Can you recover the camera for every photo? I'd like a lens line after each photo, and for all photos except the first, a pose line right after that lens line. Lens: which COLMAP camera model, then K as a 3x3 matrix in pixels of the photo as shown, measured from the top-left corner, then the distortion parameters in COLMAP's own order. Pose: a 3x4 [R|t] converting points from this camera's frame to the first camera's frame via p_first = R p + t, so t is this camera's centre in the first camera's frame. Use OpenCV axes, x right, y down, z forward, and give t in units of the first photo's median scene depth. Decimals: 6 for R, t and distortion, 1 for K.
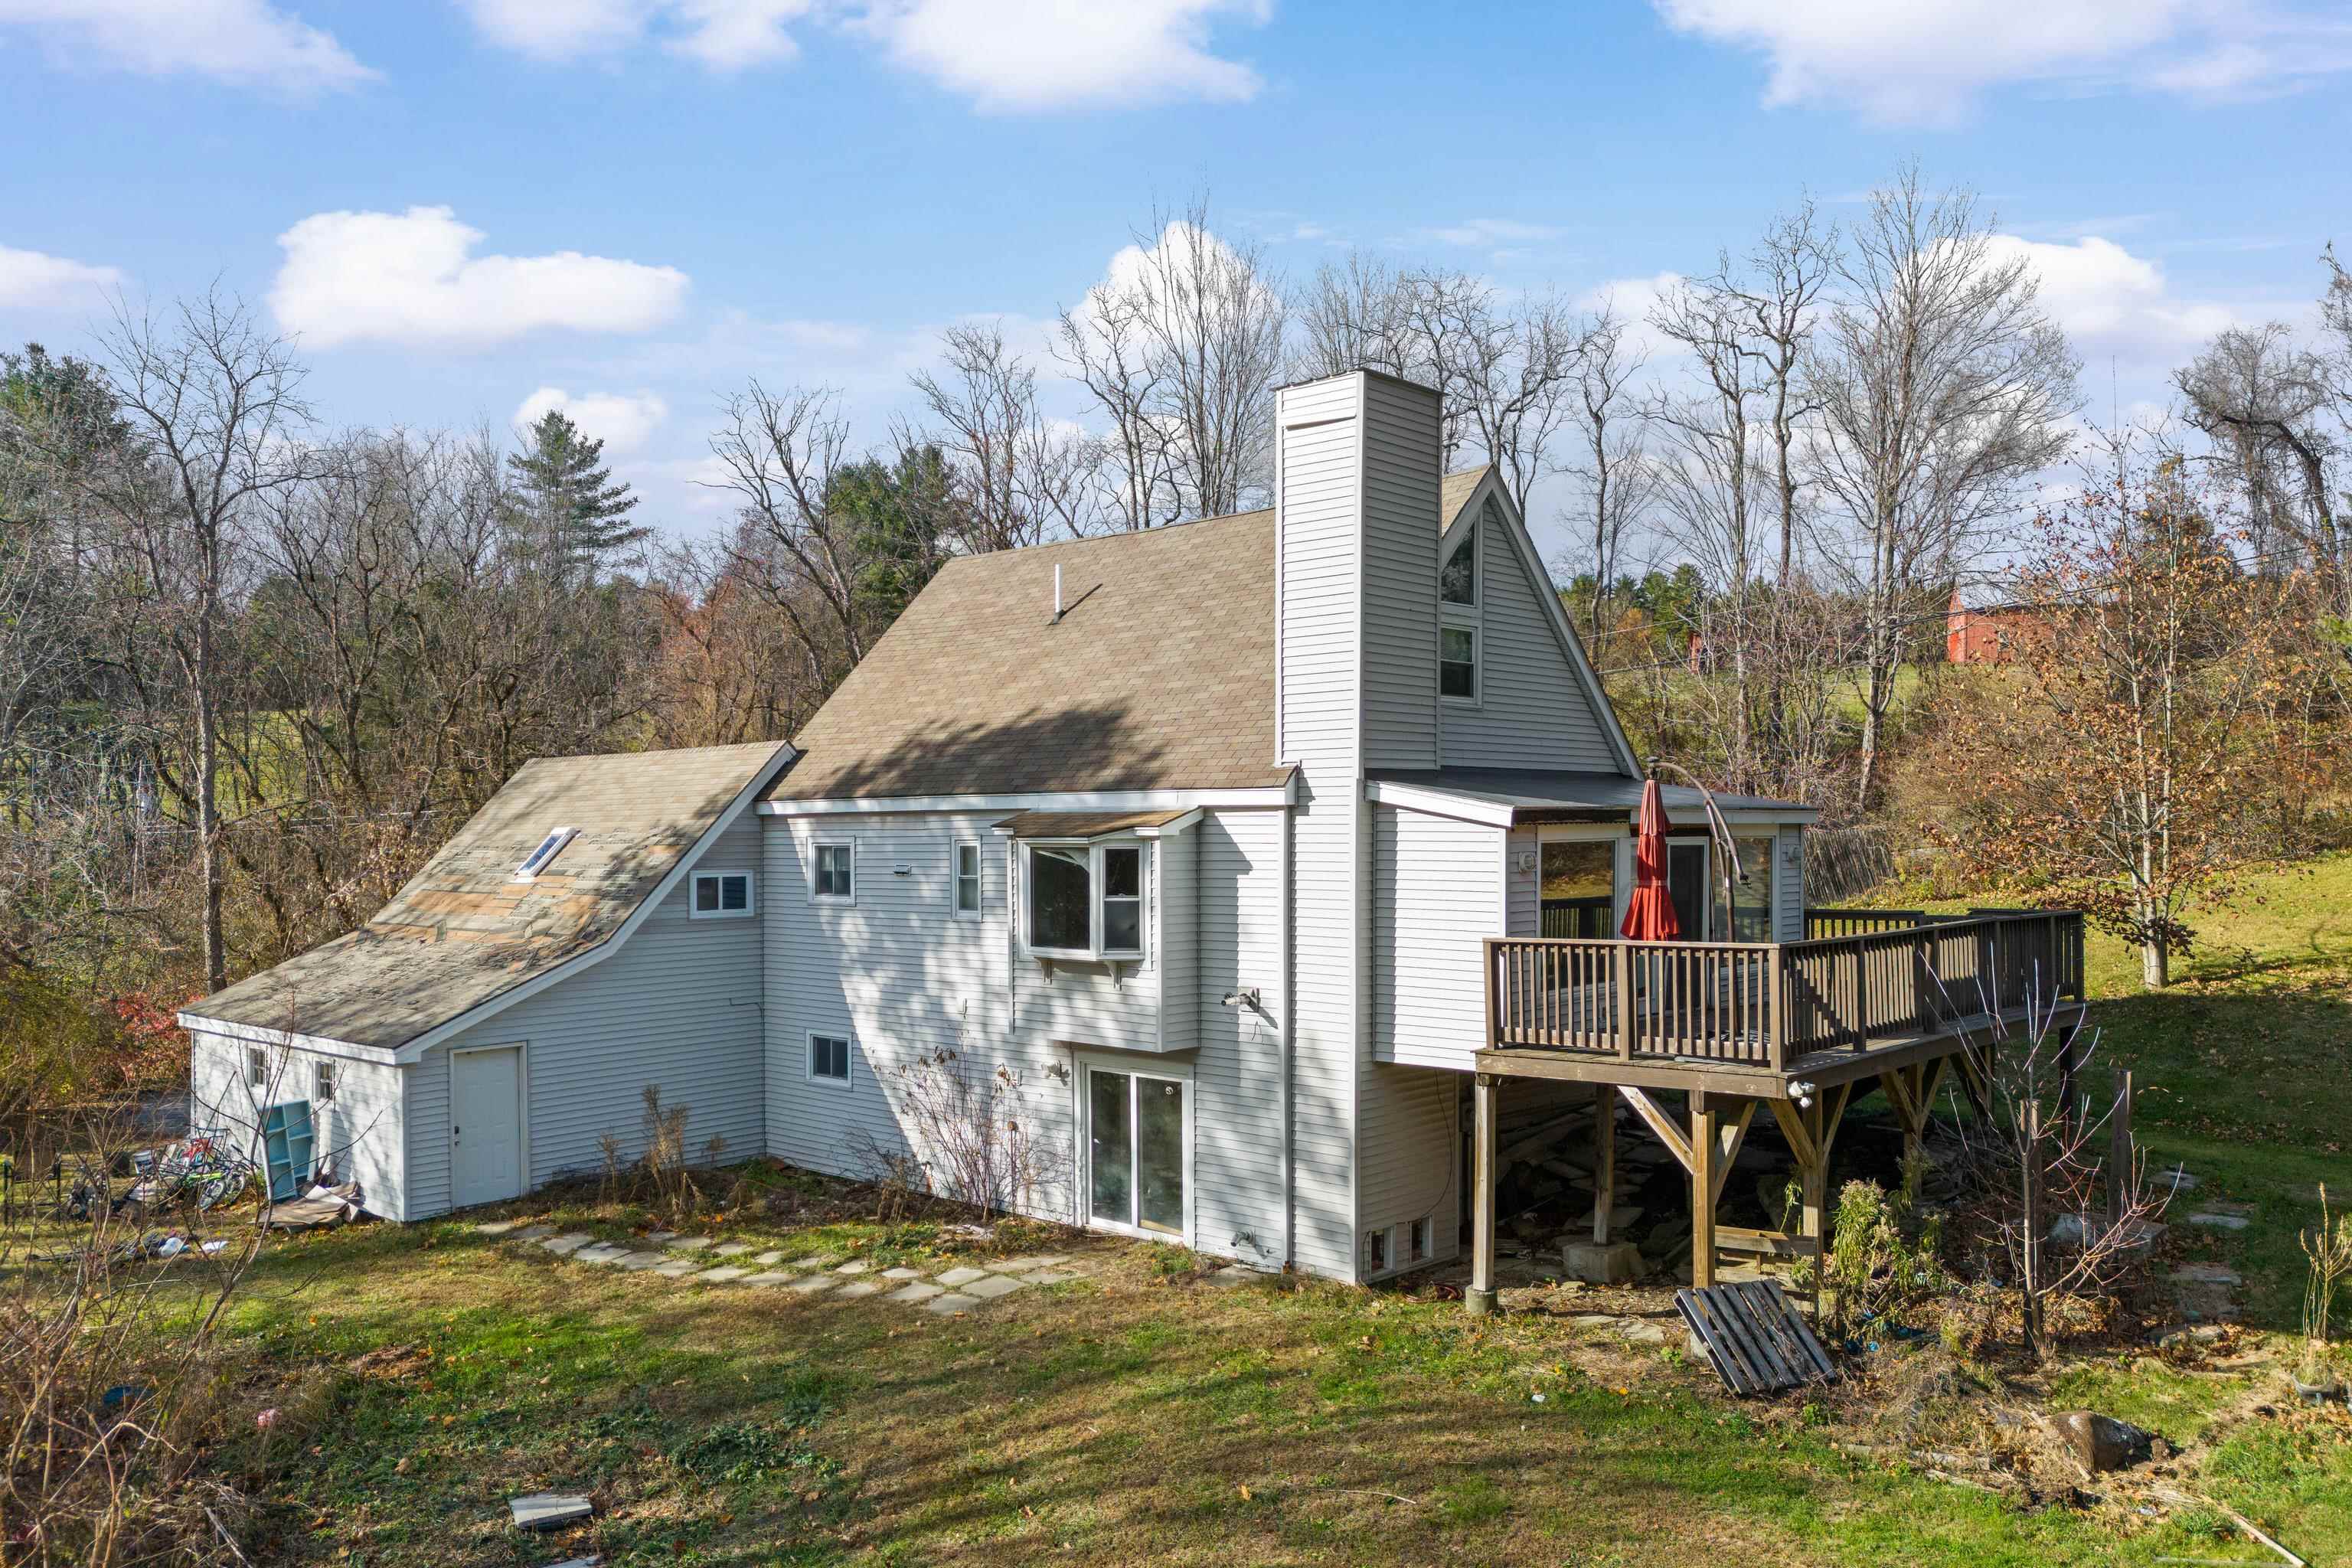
lens RADIAL K [[1777.6, 0, 1174.9], [0, 1777.6, 819.6], [0, 0, 1]] dist [0.071950, -0.071309]
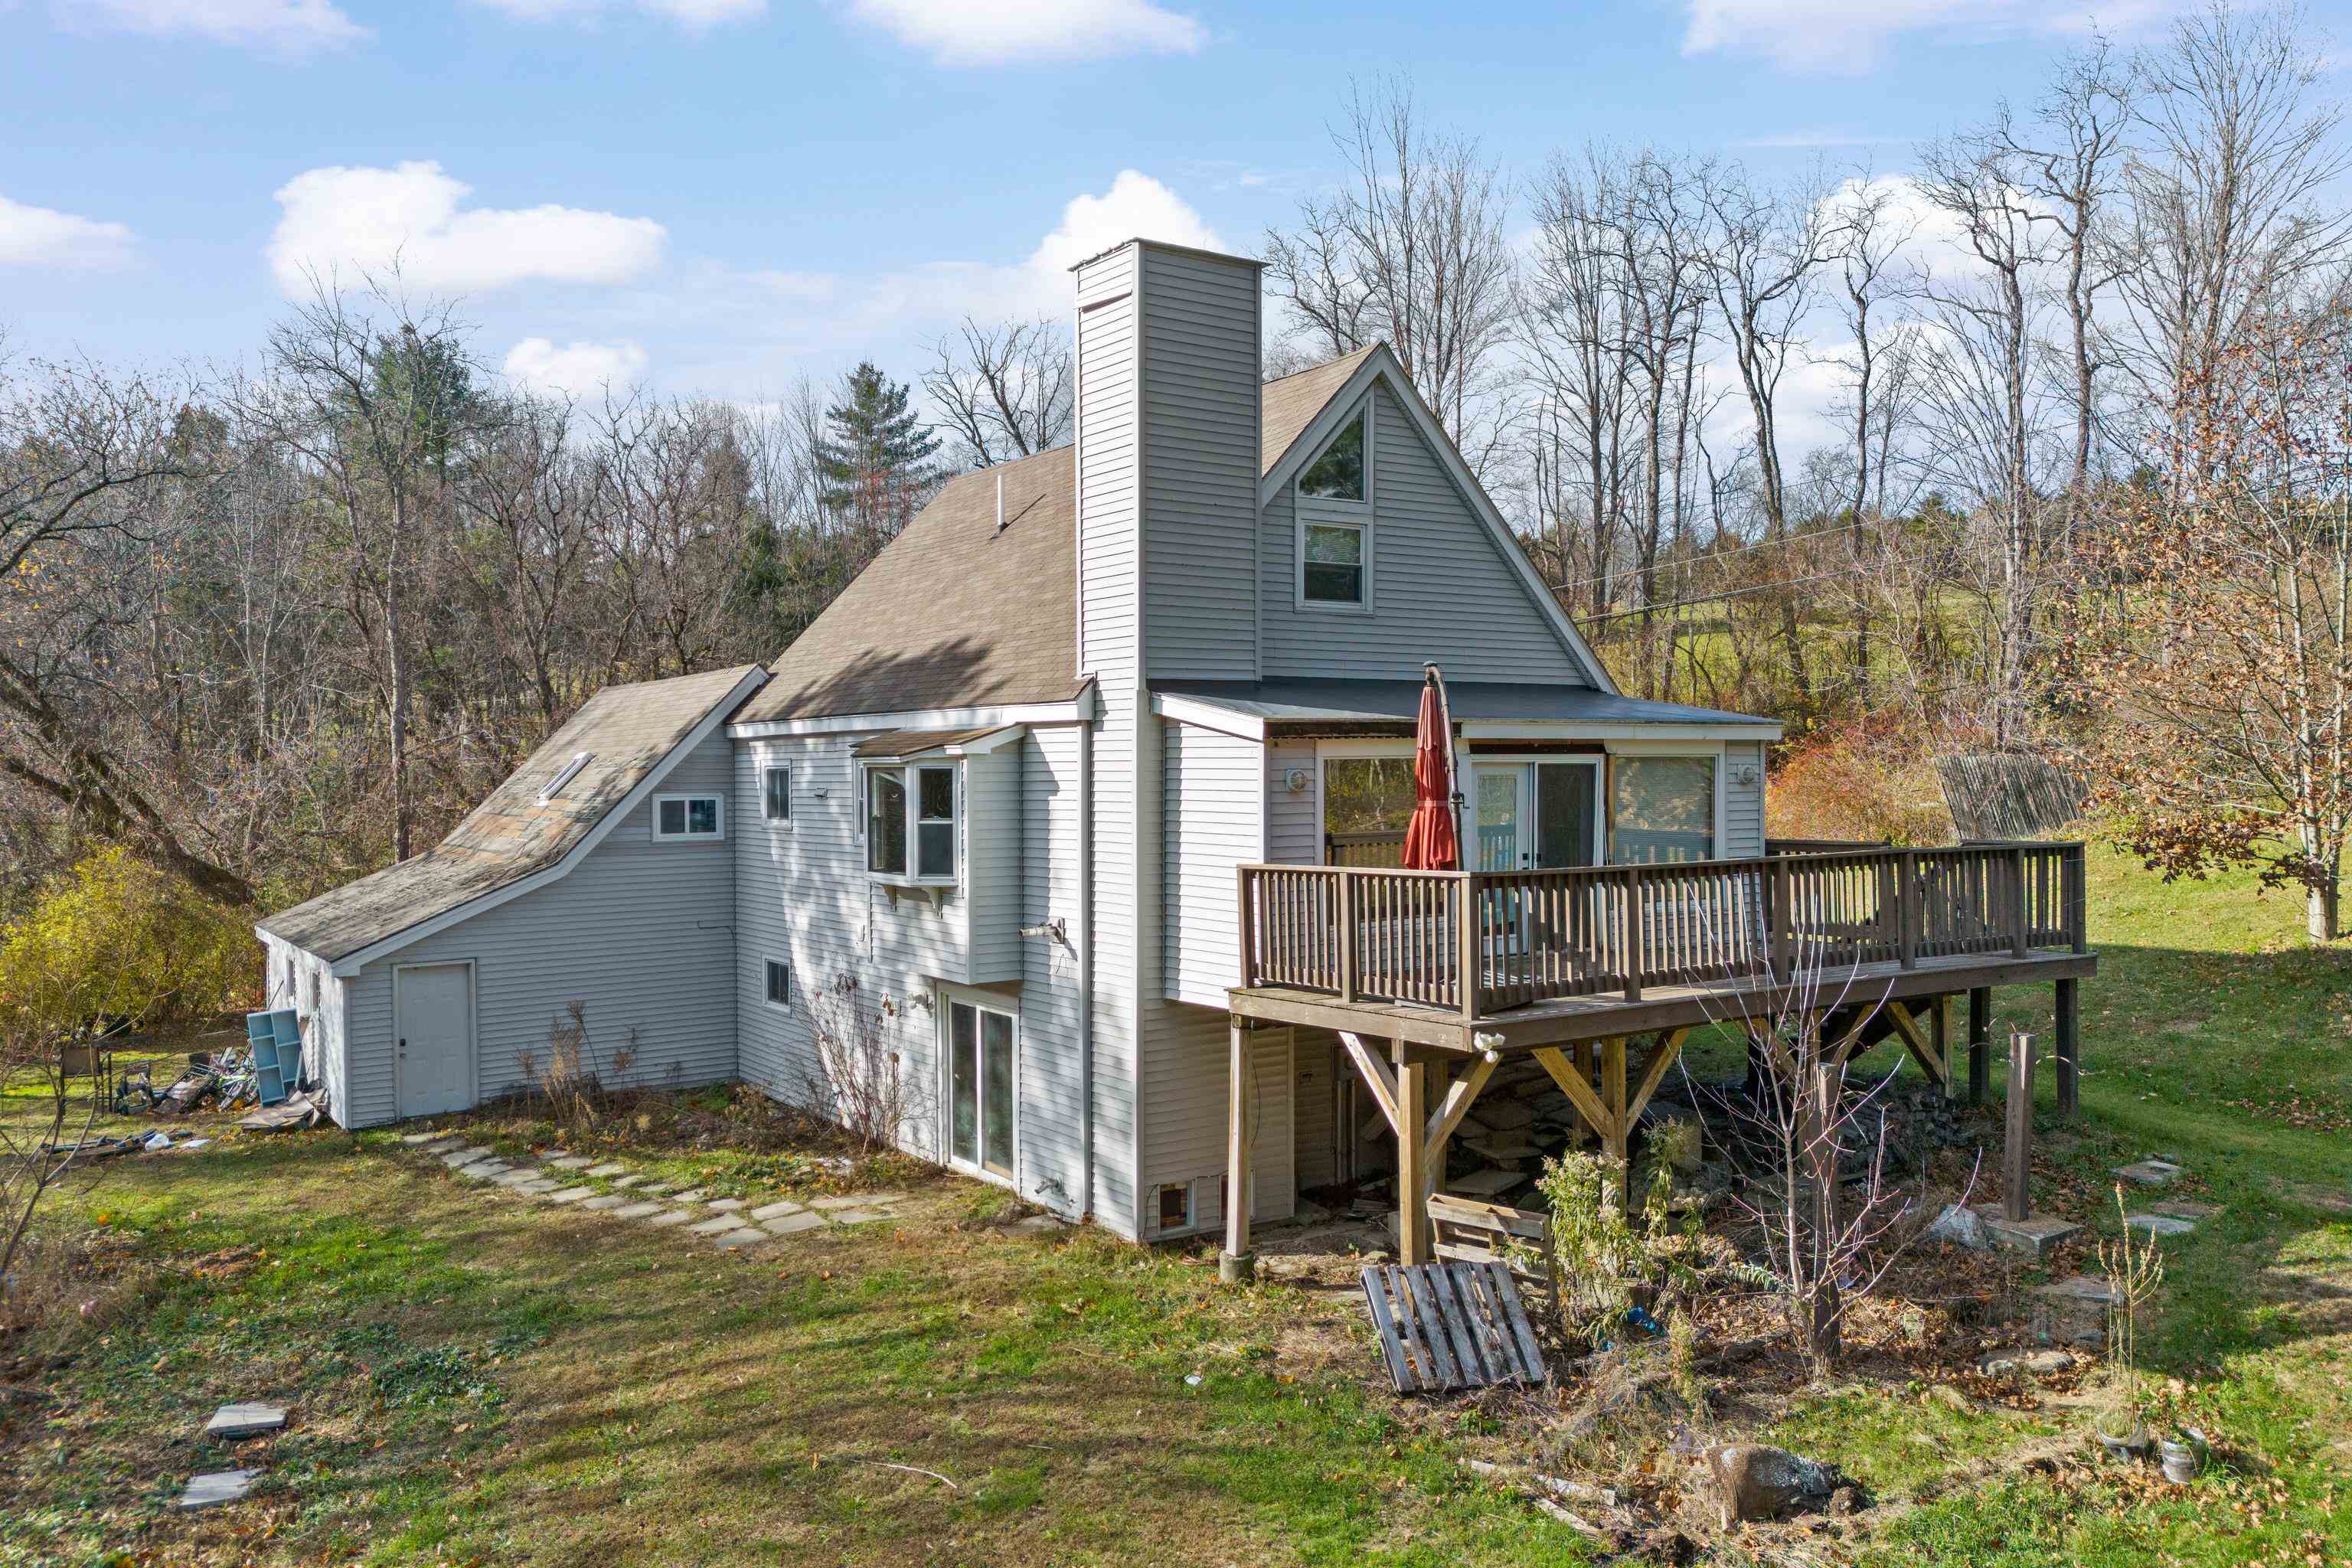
lens RADIAL K [[1787.2, 0, 1177.2], [0, 1787.2, 757.6], [0, 0, 1]] dist [0.072874, -0.074252]
pose [[0.973510, -0.002703, -0.228629, 0.320000], [0.002967, 0.999995, 0.000810, 0.010606], [0.228626, -0.001466, 0.973513, 0.103326]]
